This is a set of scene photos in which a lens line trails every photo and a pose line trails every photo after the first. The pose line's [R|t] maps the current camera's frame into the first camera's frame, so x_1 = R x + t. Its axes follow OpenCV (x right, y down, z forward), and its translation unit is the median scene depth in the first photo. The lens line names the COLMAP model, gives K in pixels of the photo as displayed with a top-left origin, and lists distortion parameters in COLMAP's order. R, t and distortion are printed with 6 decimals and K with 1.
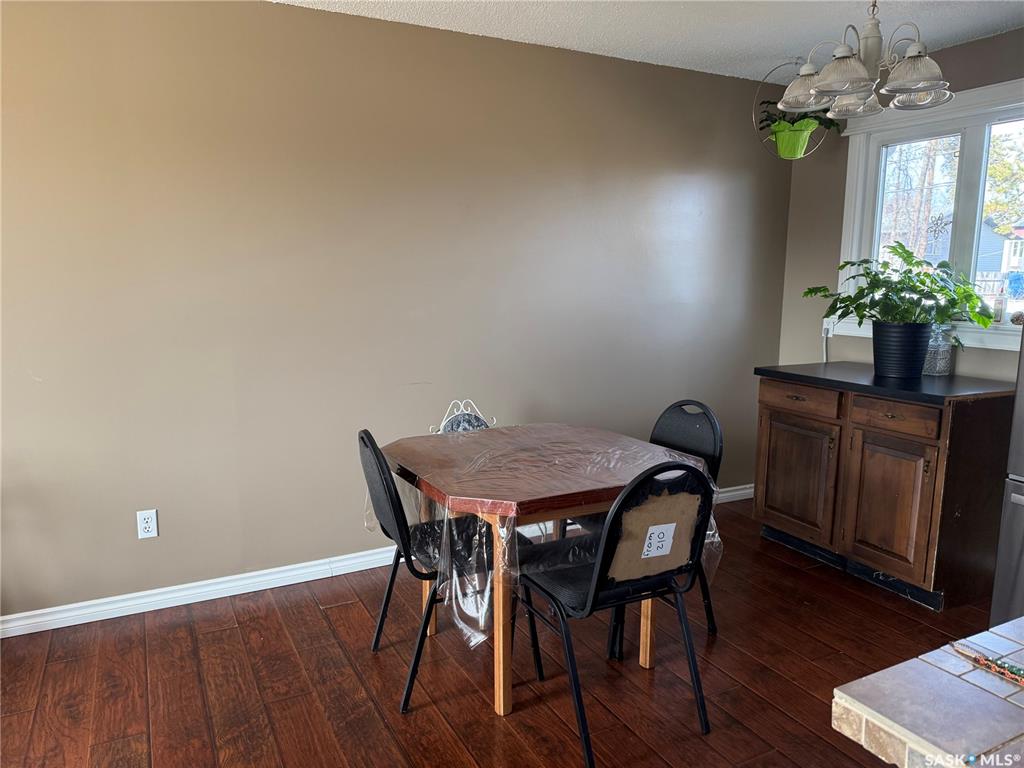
lens RADIAL K [[715.3, 0, 503.9], [0, 715.3, 388.6], [0, 0, 1]] dist [0.087632, -0.127545]
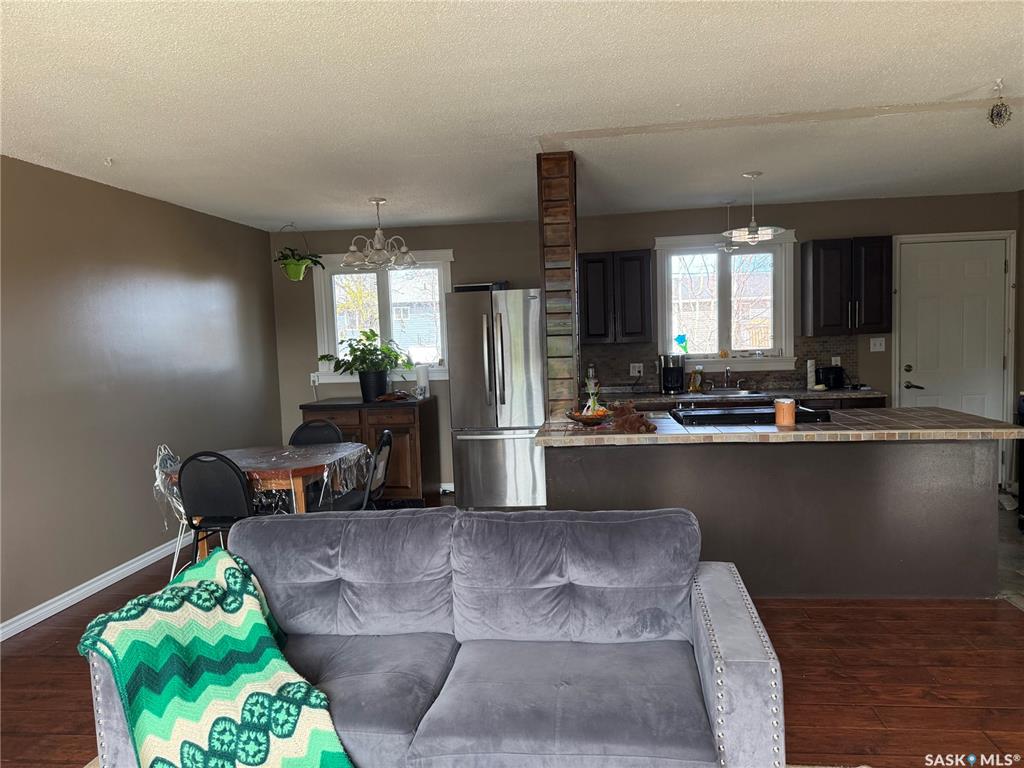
lens RADIAL K [[711.1, 0, 517.0], [0, 711.1, 386.4], [0, 0, 1]] dist [0.094596, -0.140191]
pose [[0.559010, -0.084093, 0.824885, -0.816302], [0.170585, 0.985226, -0.015164, 0.042817], [-0.811423, 0.149190, 0.565097, -0.363349]]
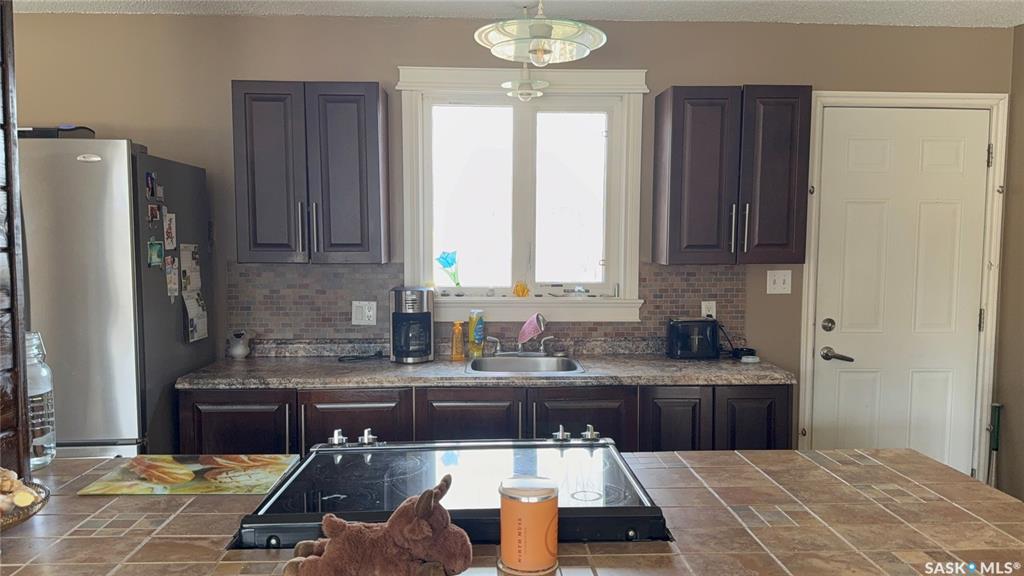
lens RADIAL K [[794.0, 0, 514.6], [0, 794.0, 299.1], [0, 0, 1]] dist [0.203855, -0.344041]
pose [[0.417459, -0.073265, 0.905737, 0.014540], [0.143901, 0.989497, 0.013715, 0.019369], [-0.897229, 0.124611, 0.423618, -0.232735]]
